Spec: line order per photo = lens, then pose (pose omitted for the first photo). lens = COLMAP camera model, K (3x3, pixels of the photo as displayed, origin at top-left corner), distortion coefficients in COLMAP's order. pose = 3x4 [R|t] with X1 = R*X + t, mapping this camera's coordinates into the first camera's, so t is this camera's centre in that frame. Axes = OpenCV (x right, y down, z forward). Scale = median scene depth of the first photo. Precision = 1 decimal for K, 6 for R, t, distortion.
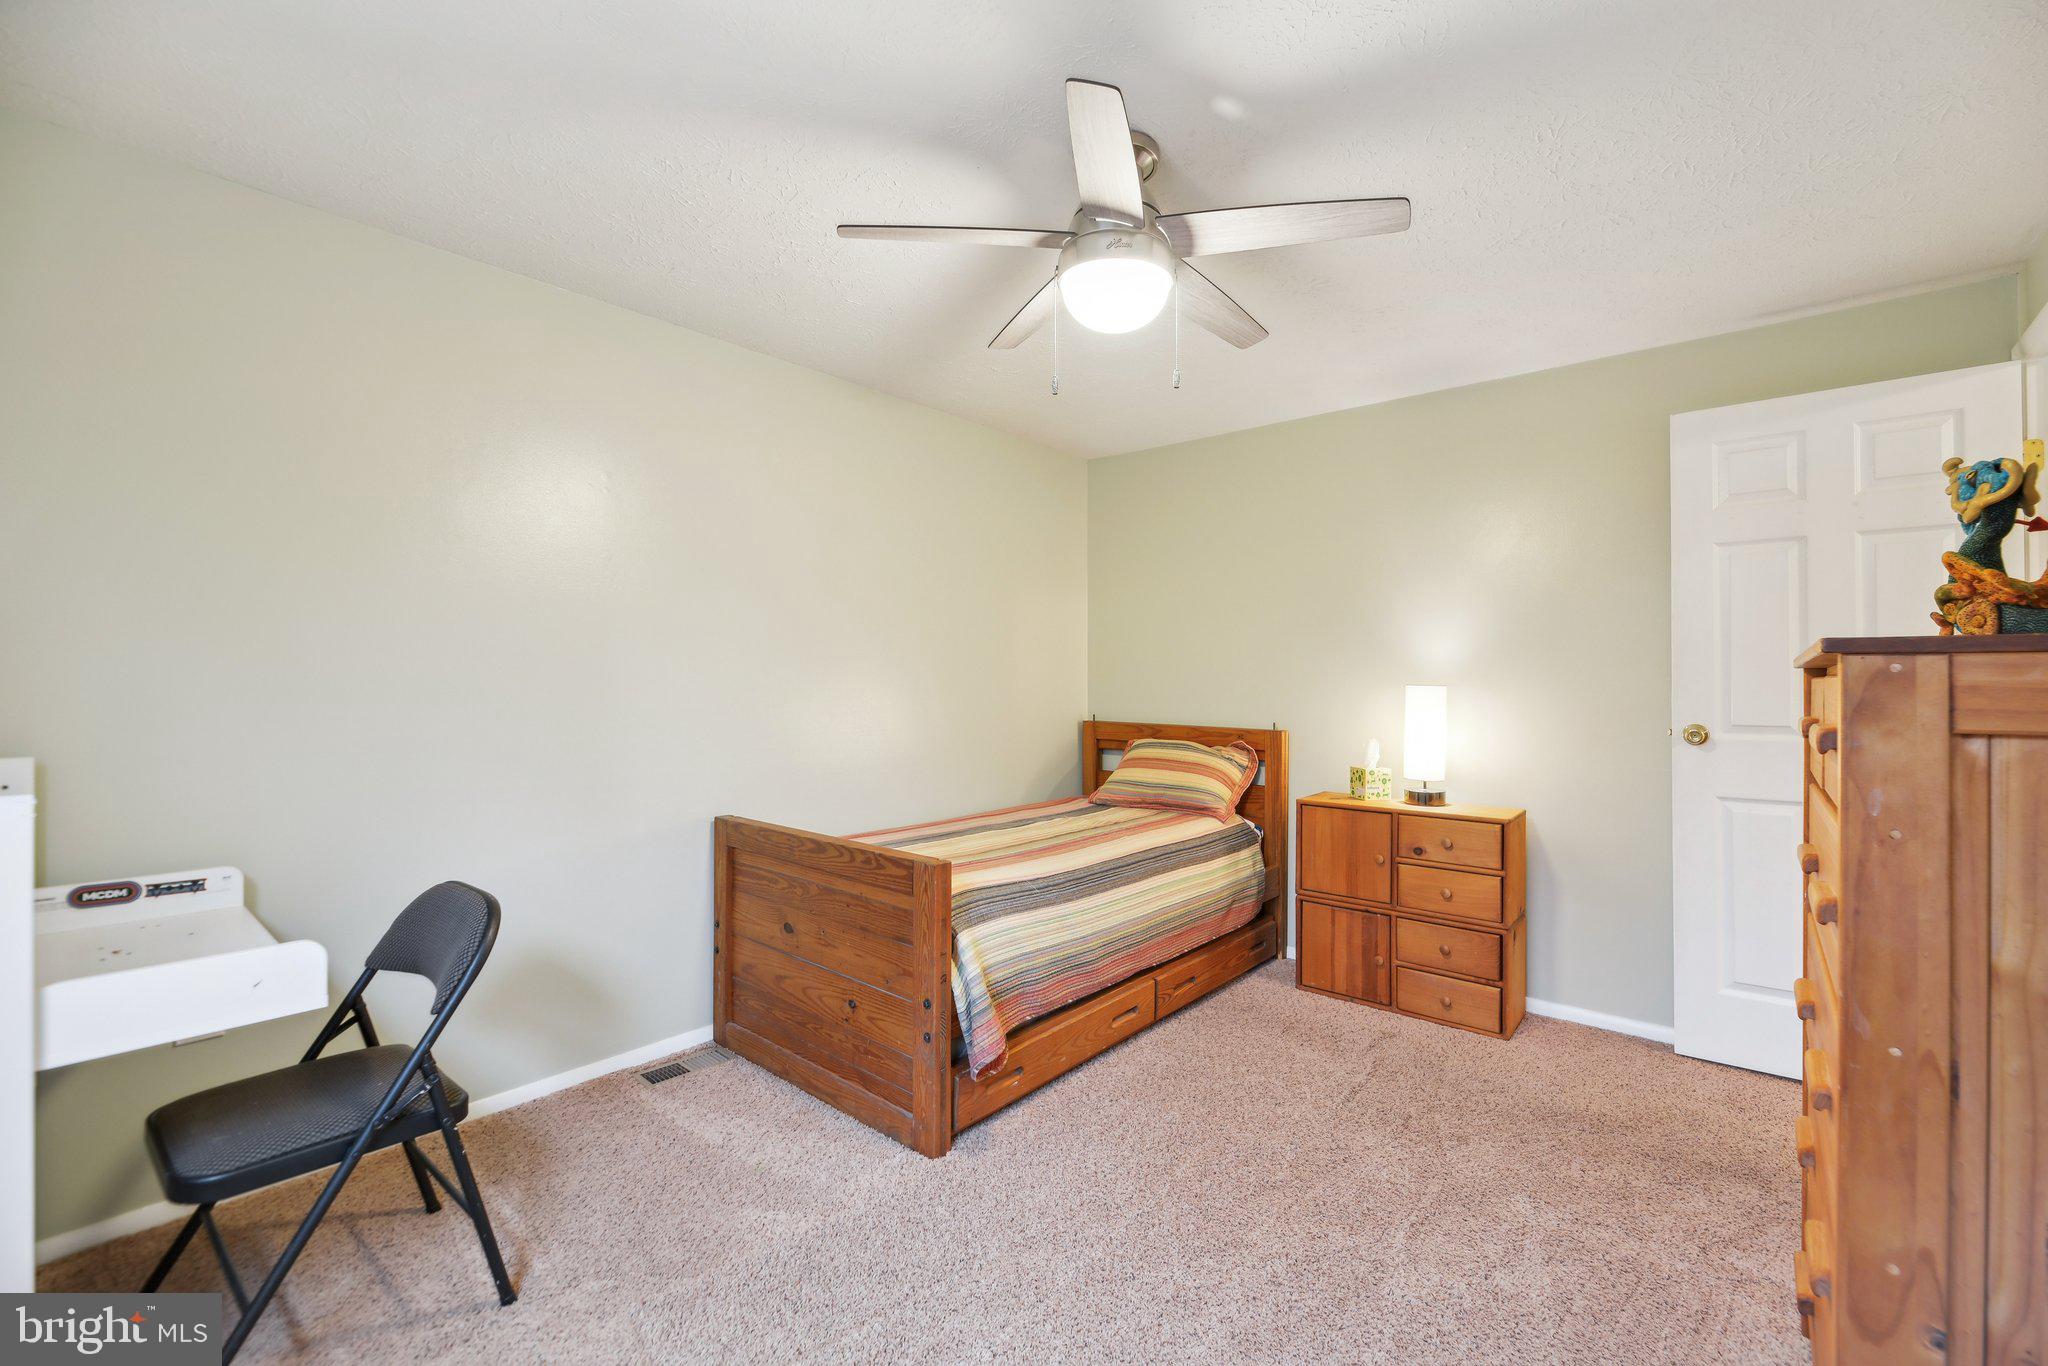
lens RADIAL K [[838.5, 0, 1042.1], [0, 838.5, 678.2], [0, 0, 1]] dist [0.001048, -0.000503]
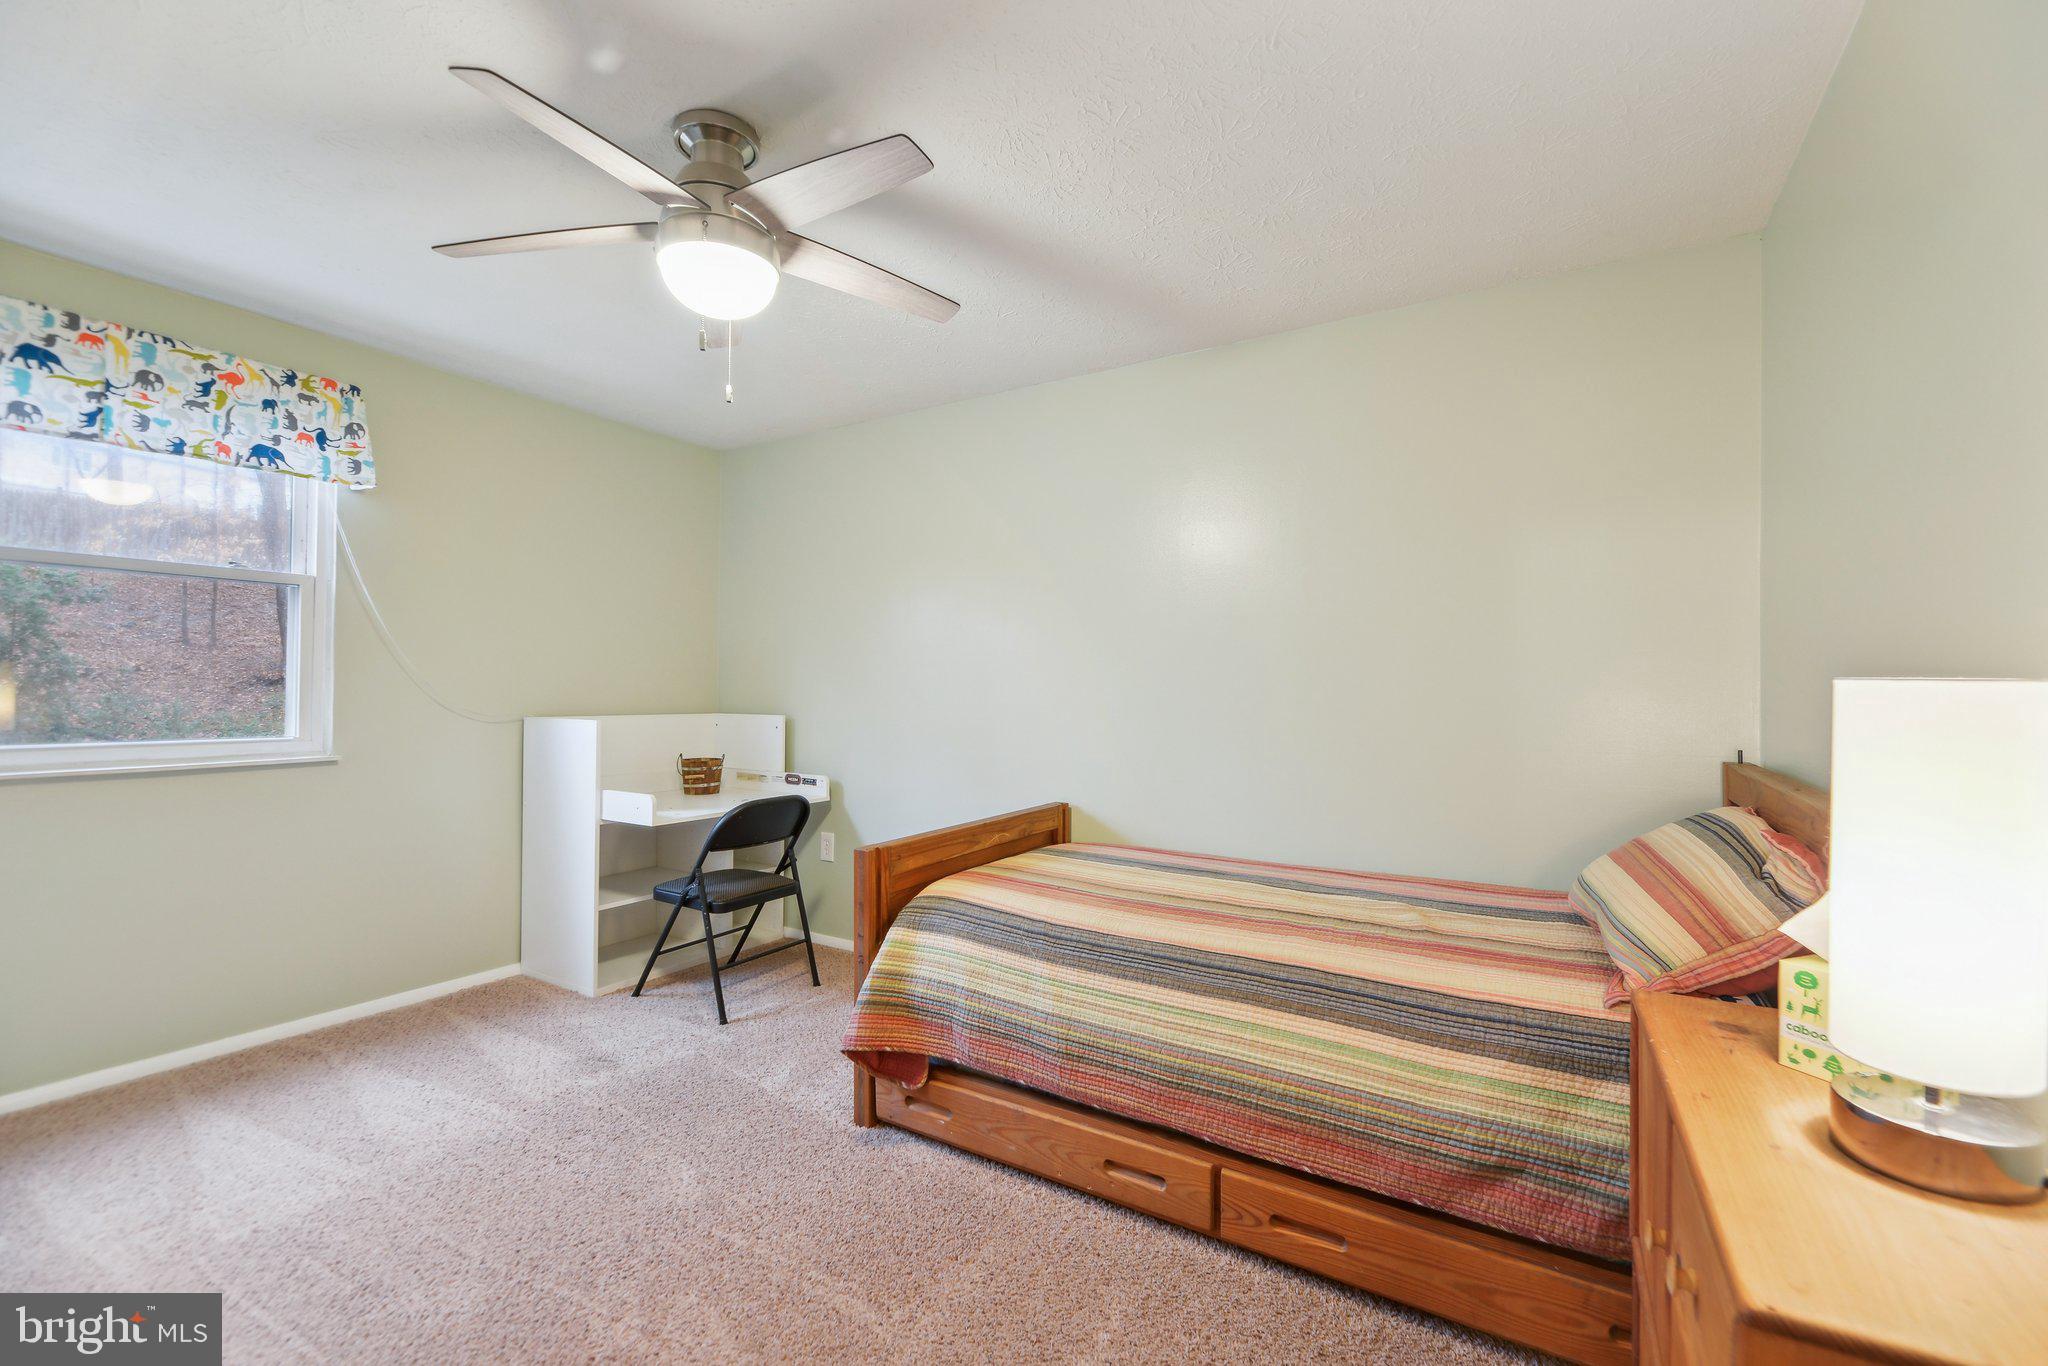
lens RADIAL K [[838.5, 0, 1042.1], [0, 838.5, 678.2], [0, 0, 1]] dist [0.001048, -0.000503]
pose [[0.170041, -0.012925, -0.985352, 0.744356], [0.000531, 0.999915, -0.013025, 0.012179], [0.985437, 0.001692, 0.170033, 0.799406]]
